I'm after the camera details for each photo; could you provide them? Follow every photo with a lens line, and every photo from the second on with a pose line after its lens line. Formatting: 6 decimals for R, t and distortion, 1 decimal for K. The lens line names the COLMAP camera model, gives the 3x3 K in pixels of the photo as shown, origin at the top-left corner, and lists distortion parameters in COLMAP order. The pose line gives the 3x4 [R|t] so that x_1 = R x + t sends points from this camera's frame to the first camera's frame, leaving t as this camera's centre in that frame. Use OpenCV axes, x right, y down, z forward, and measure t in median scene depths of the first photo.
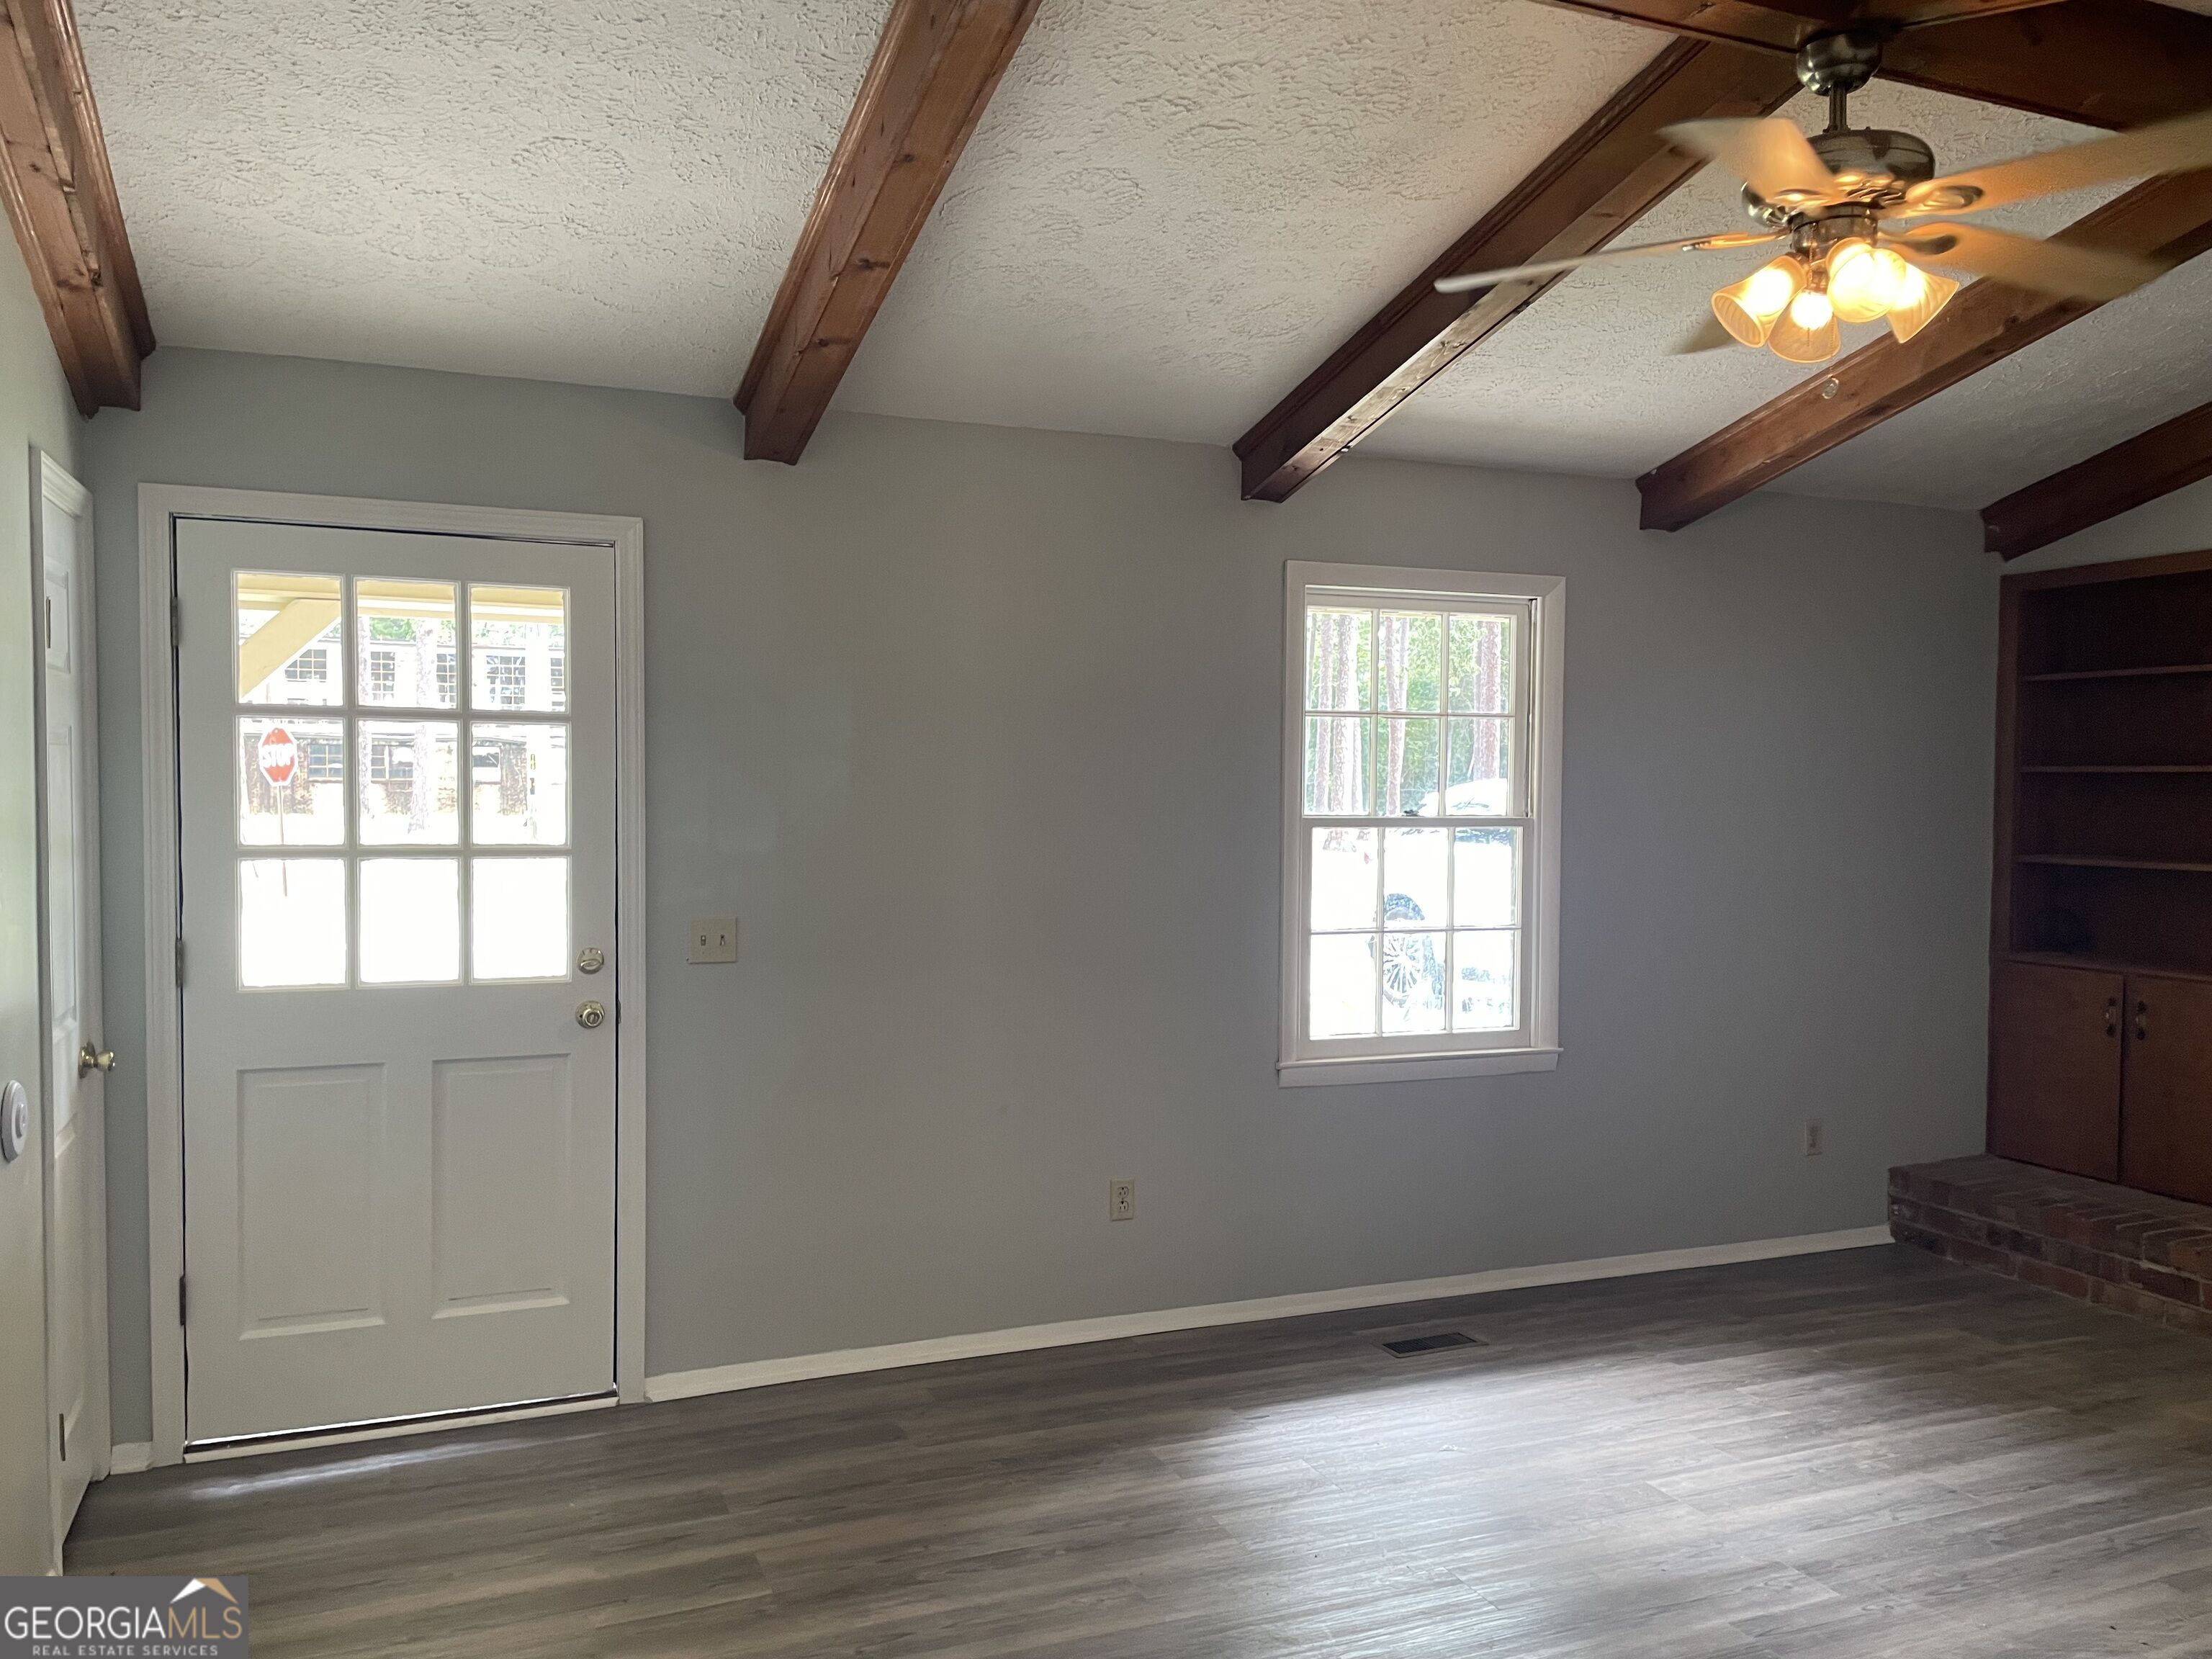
lens RADIAL K [[1680.5, 0, 1106.0], [0, 1680.5, 829.5], [0, 0, 1]] dist [0.109514, -0.121820]
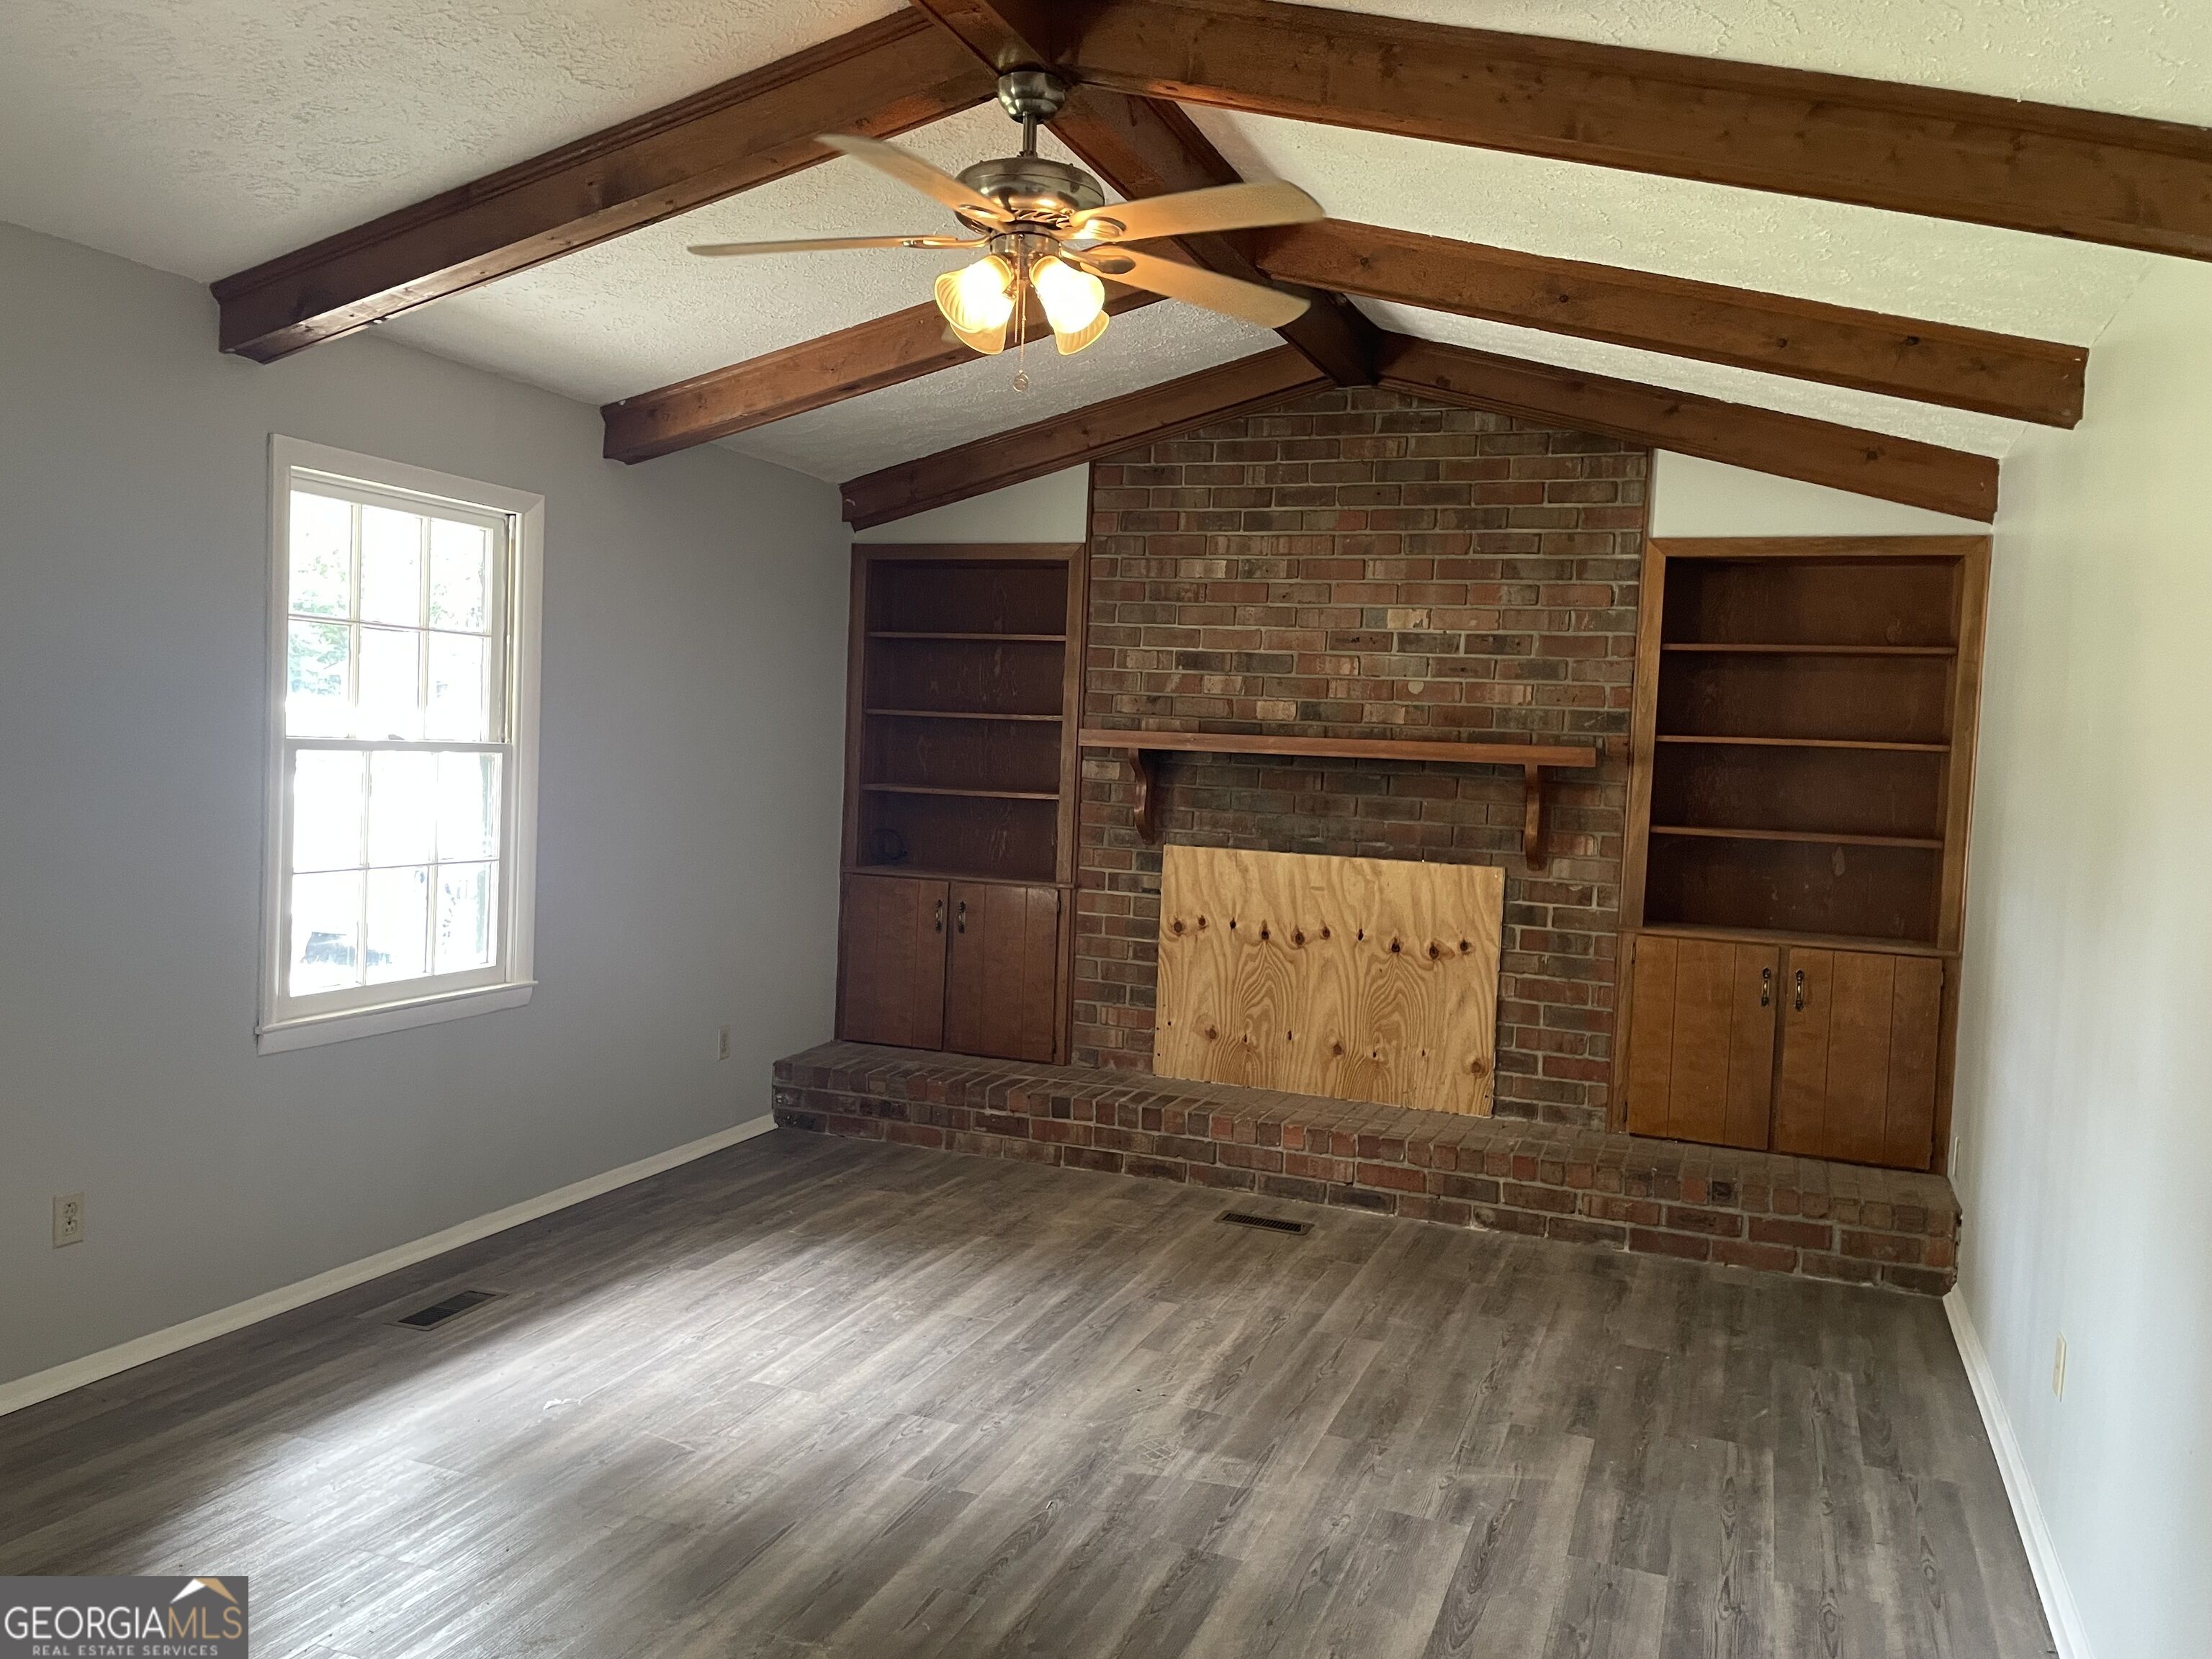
lens RADIAL K [[1668.4, 0, 1103.3], [0, 1668.4, 806.6], [0, 0, 1]] dist [0.103890, -0.109379]
pose [[0.698340, -0.006456, 0.715738, -0.218401], [-0.016502, 0.999548, 0.025116, -0.001132], [-0.715576, -0.029351, 0.697918, 0.102346]]
